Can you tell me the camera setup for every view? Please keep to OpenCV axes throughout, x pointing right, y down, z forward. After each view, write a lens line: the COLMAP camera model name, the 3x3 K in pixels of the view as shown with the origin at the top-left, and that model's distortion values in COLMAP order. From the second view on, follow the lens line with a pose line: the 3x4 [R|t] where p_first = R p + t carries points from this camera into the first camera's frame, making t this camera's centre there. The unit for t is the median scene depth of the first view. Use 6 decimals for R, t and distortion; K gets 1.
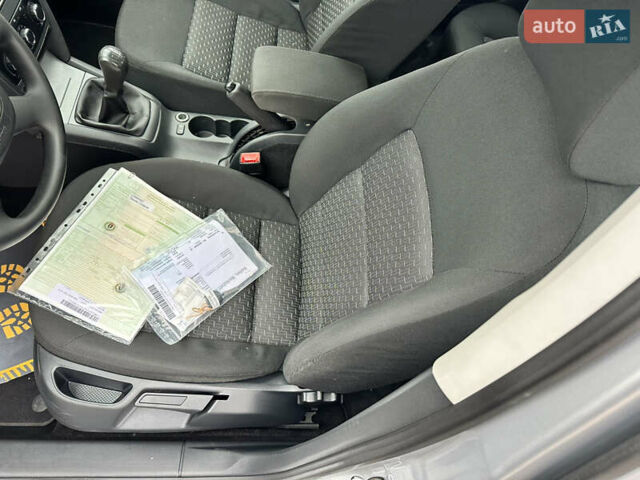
lens RADIAL K [[457.4, 0, 320.0], [0, 457.4, 240.0], [0, 0, 1]] dist [0.090611, -0.118825]
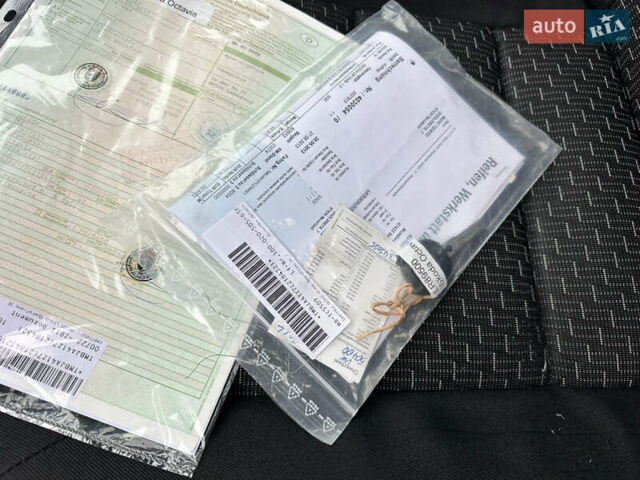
lens RADIAL K [[457.4, 0, 320.0], [0, 457.4, 240.0], [0, 0, 1]] dist [0.090611, -0.118825]
pose [[0.979933, -0.089097, -0.178307, -0.240350], [0.120093, 0.977857, 0.171384, 0.045984], [0.159089, -0.189359, 0.968935, 0.668848]]
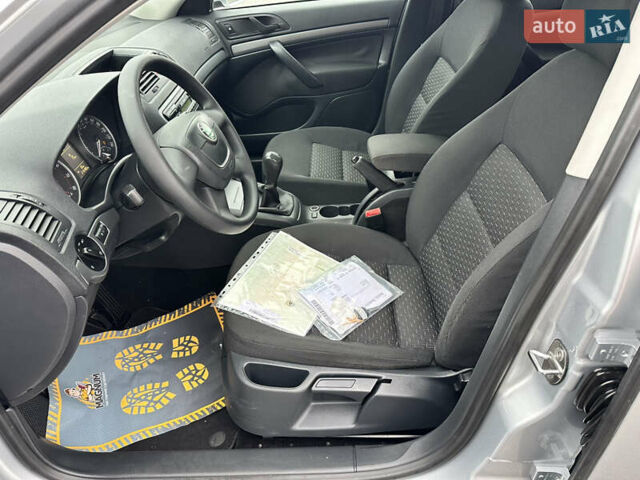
lens RADIAL K [[457.4, 0, 320.0], [0, 457.4, 240.0], [0, 0, 1]] dist [0.090611, -0.118825]
pose [[0.978797, -0.158368, -0.129909, -0.151111], [0.088719, 0.899415, -0.427997, 0.446178], [0.184623, 0.407397, 0.894395, -0.144986]]
